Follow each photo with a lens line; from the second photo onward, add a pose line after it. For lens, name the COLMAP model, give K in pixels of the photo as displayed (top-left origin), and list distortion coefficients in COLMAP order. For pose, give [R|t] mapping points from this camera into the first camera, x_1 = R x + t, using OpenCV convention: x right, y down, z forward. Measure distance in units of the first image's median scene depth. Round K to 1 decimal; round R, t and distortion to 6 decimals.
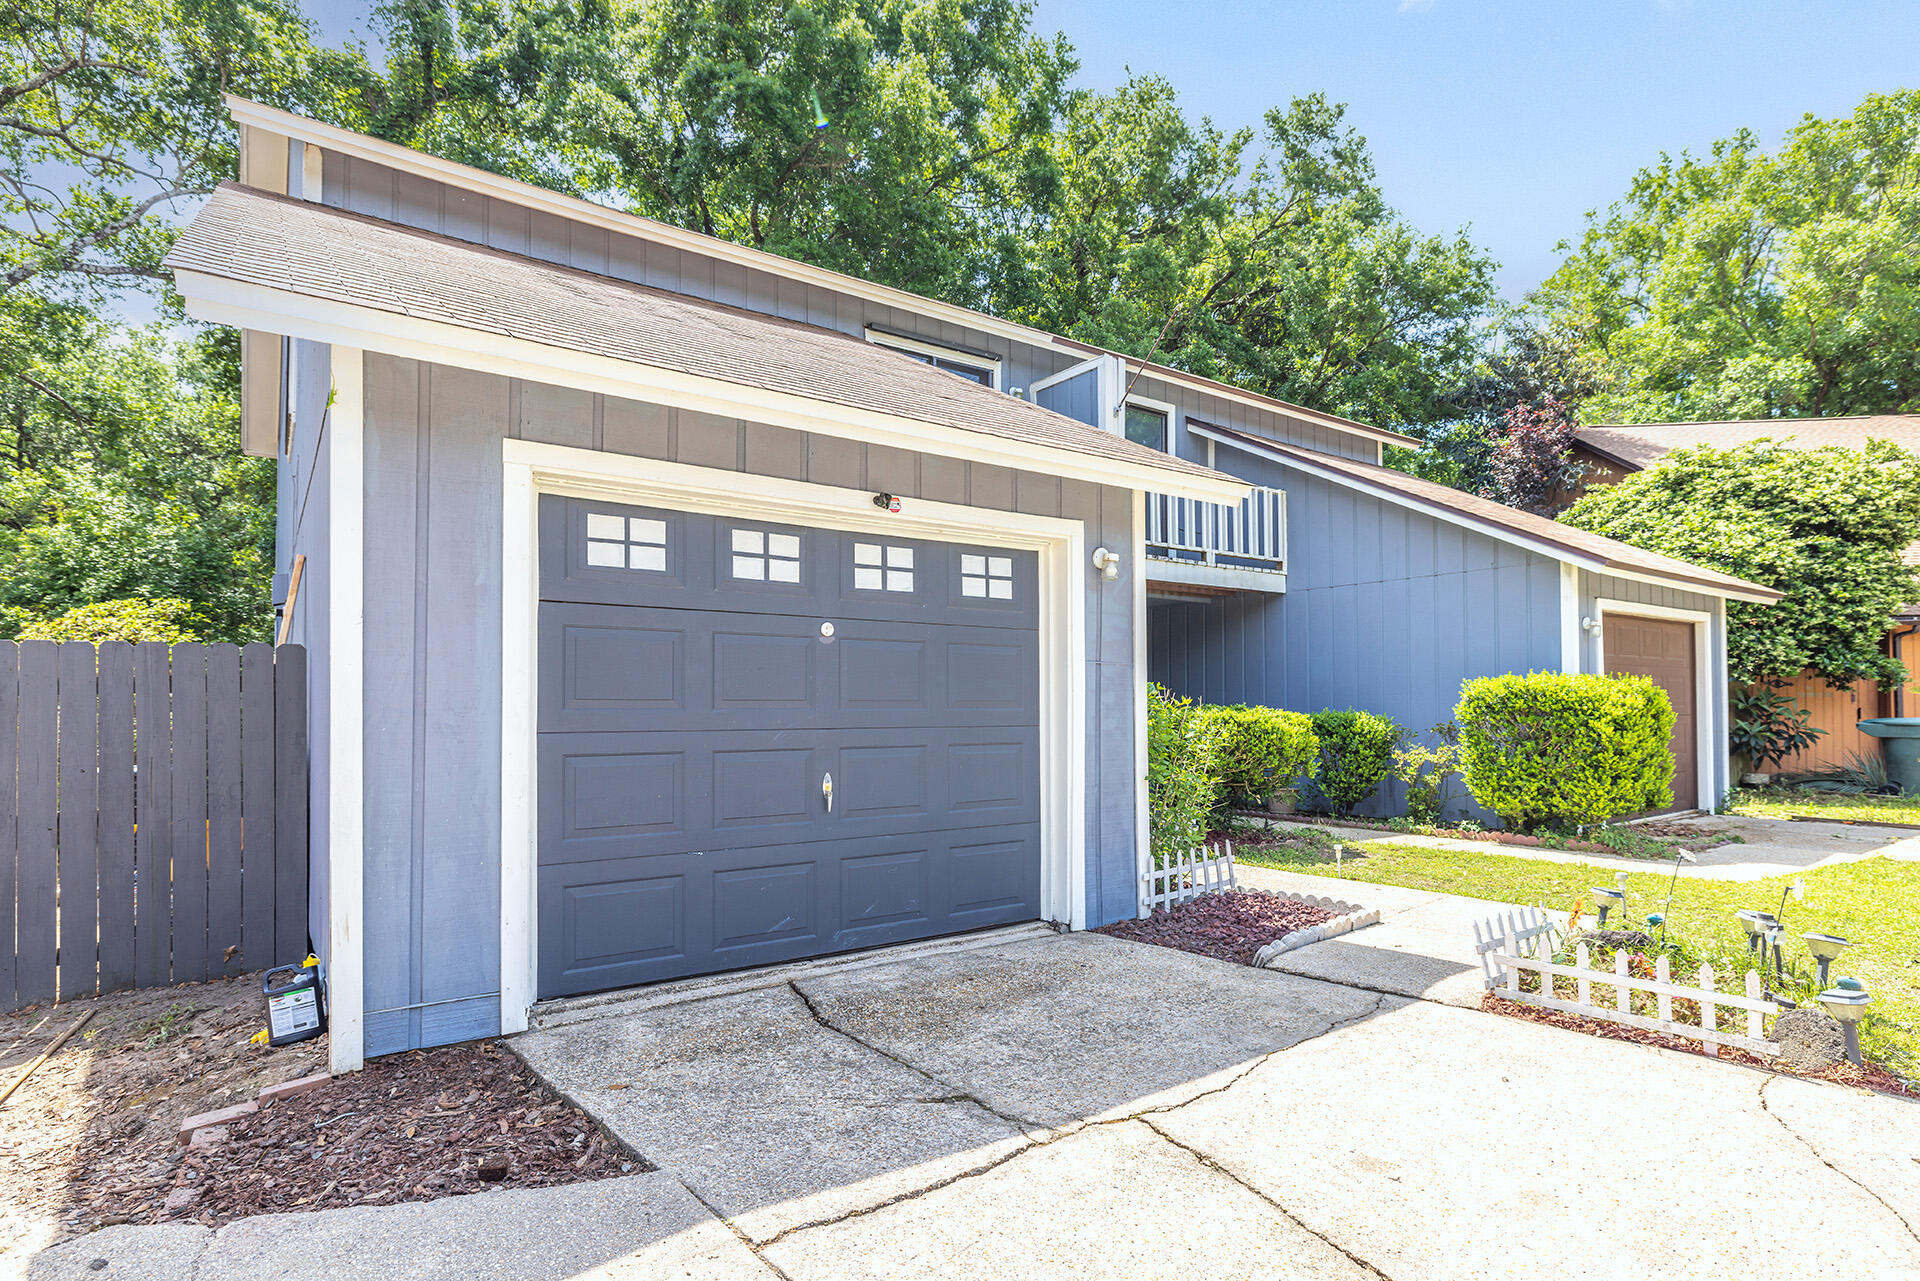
lens RADIAL K [[1158.2, 0, 1105.2], [0, 1158.2, 670.1], [0, 0, 1]] dist [-0.002408, 0.000724]
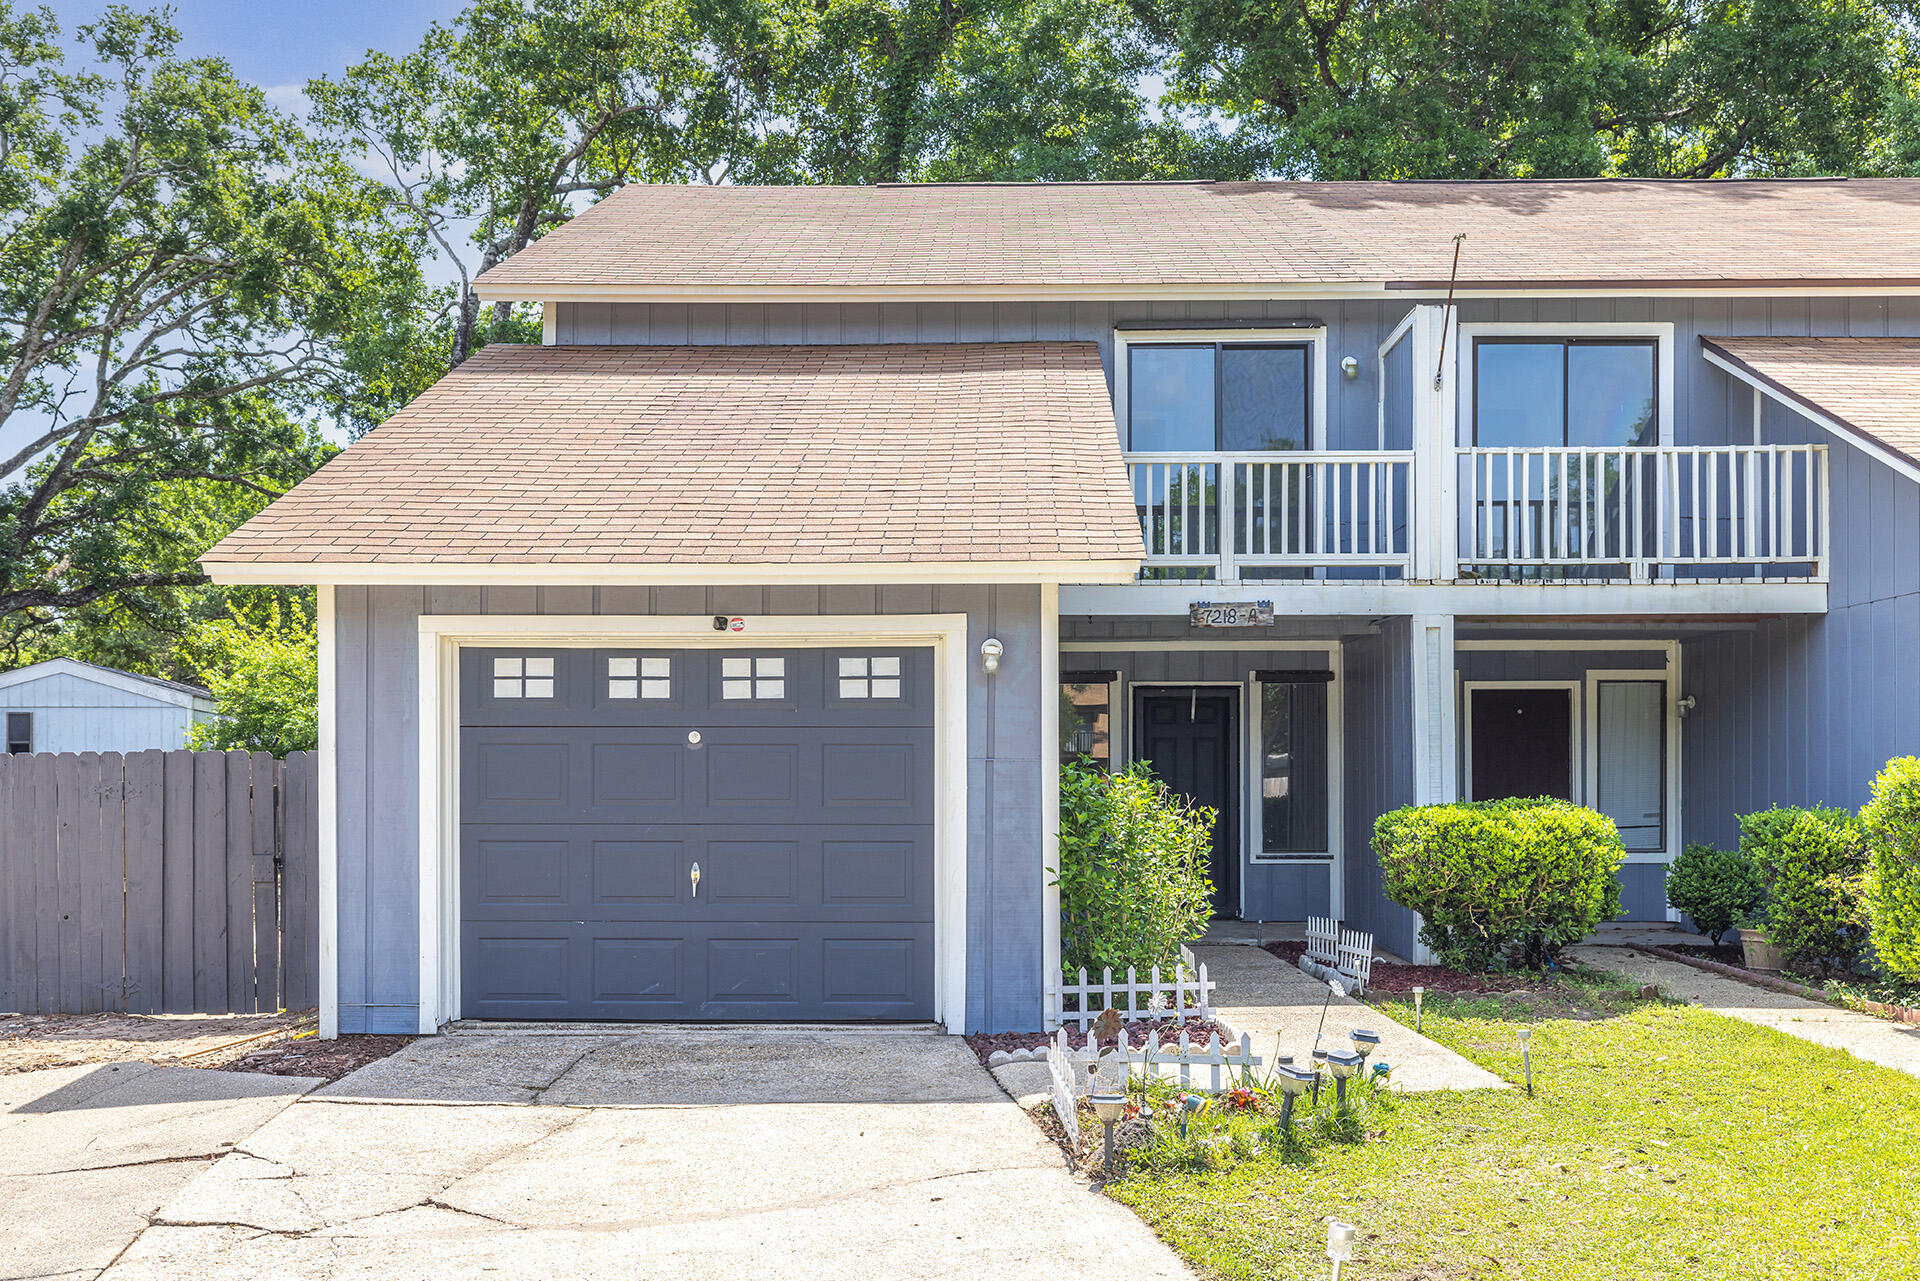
lens RADIAL K [[2430.8, 0, 955.8], [0, 2430.8, 741.7], [0, 0, 1]] dist [0.002387, 0.000000]
pose [[0.698678, -0.006157, -0.715409, 1.660452], [0.021827, 0.999681, 0.012713, -0.055872], [0.715103, -0.024498, 0.698590, -0.491209]]
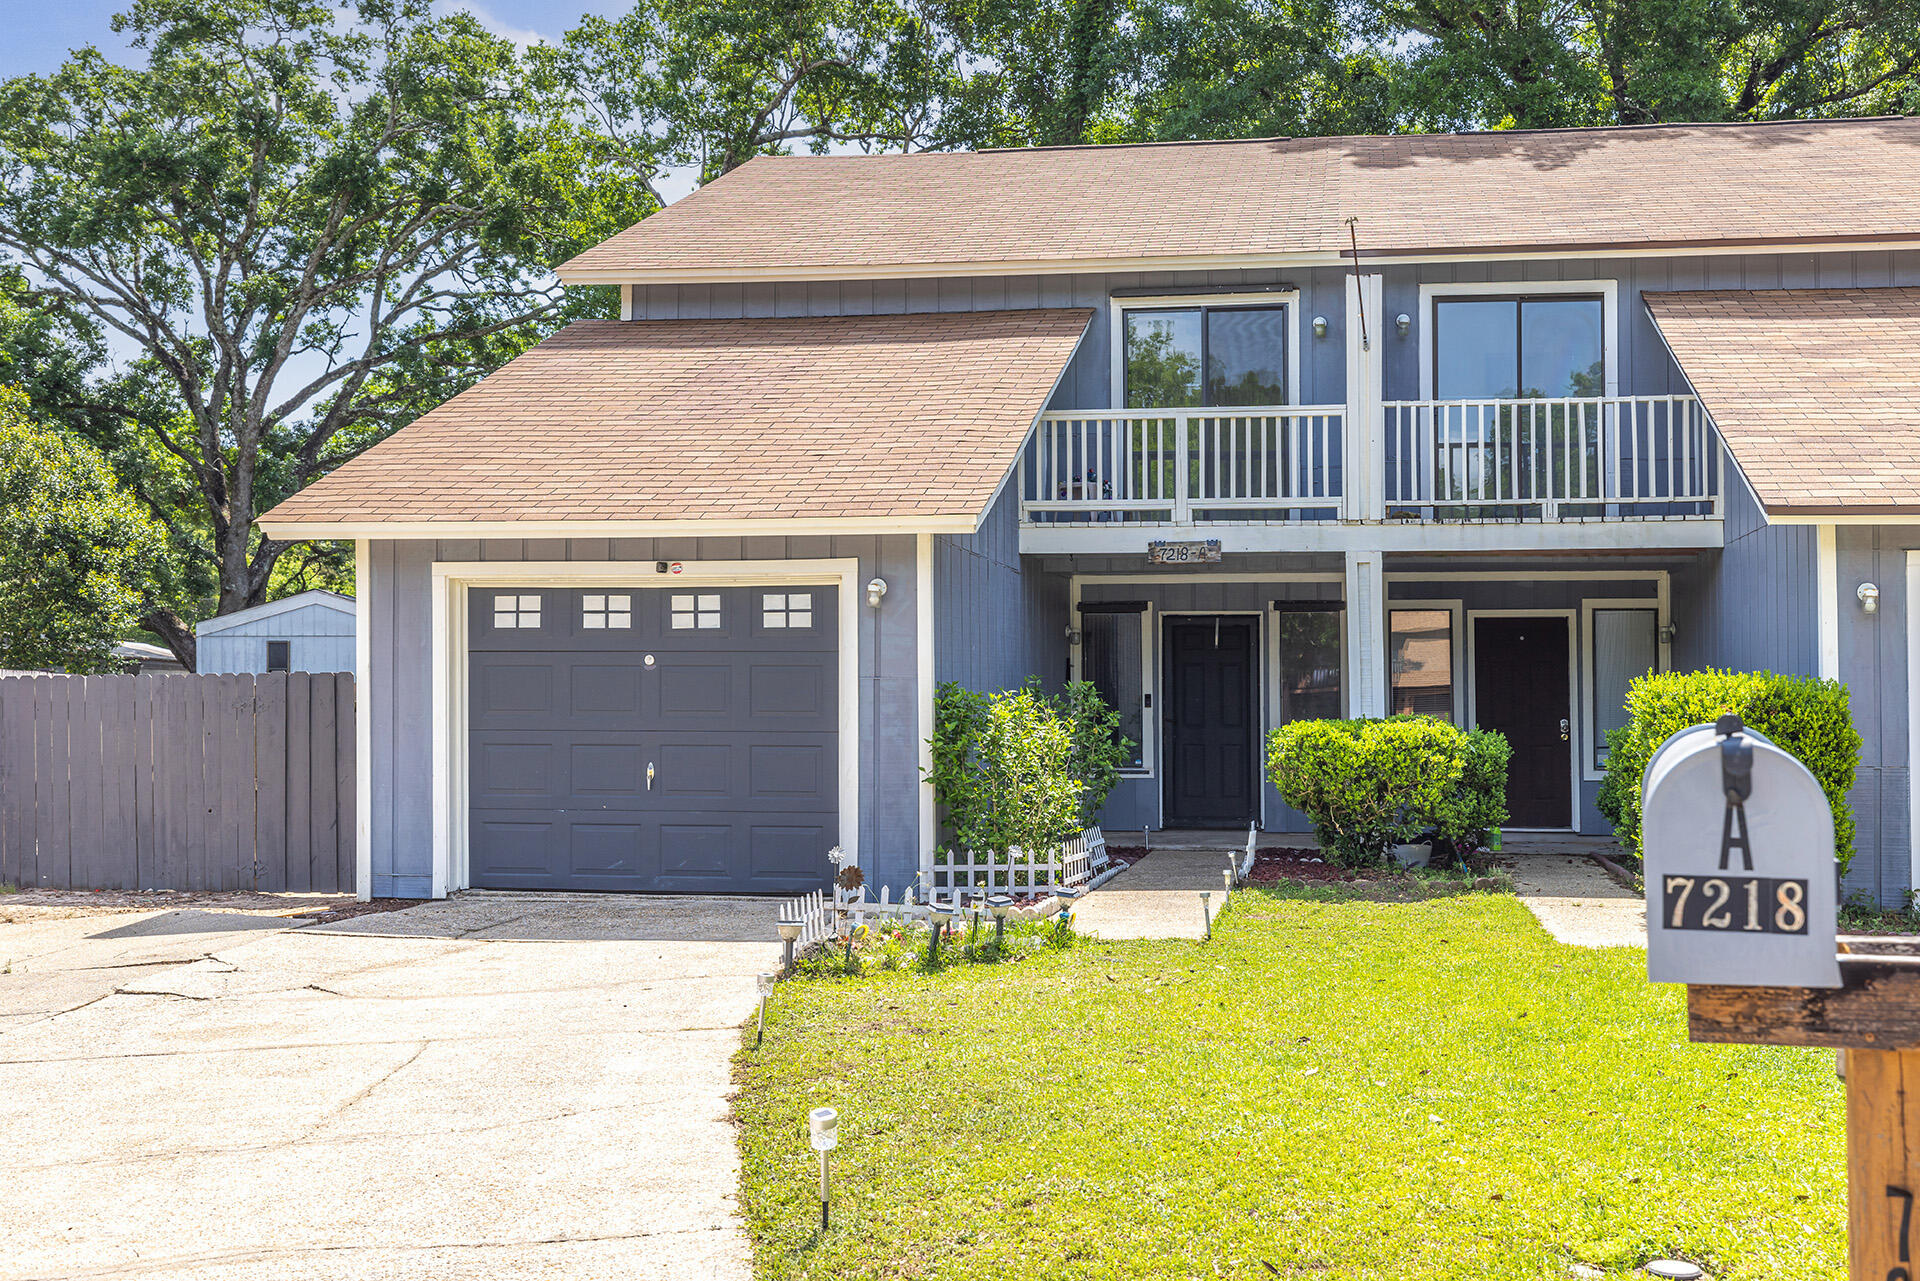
lens RADIAL K [[2744.0, 0, 959.9], [0, 2744.0, 644.2], [0, 0, 1]] dist [0.007238, 0.000000]
pose [[0.566485, -0.014623, -0.823942, 2.716386], [0.022883, 0.999736, -0.002010, -0.039148], [0.823754, -0.017716, 0.566670, -0.571435]]
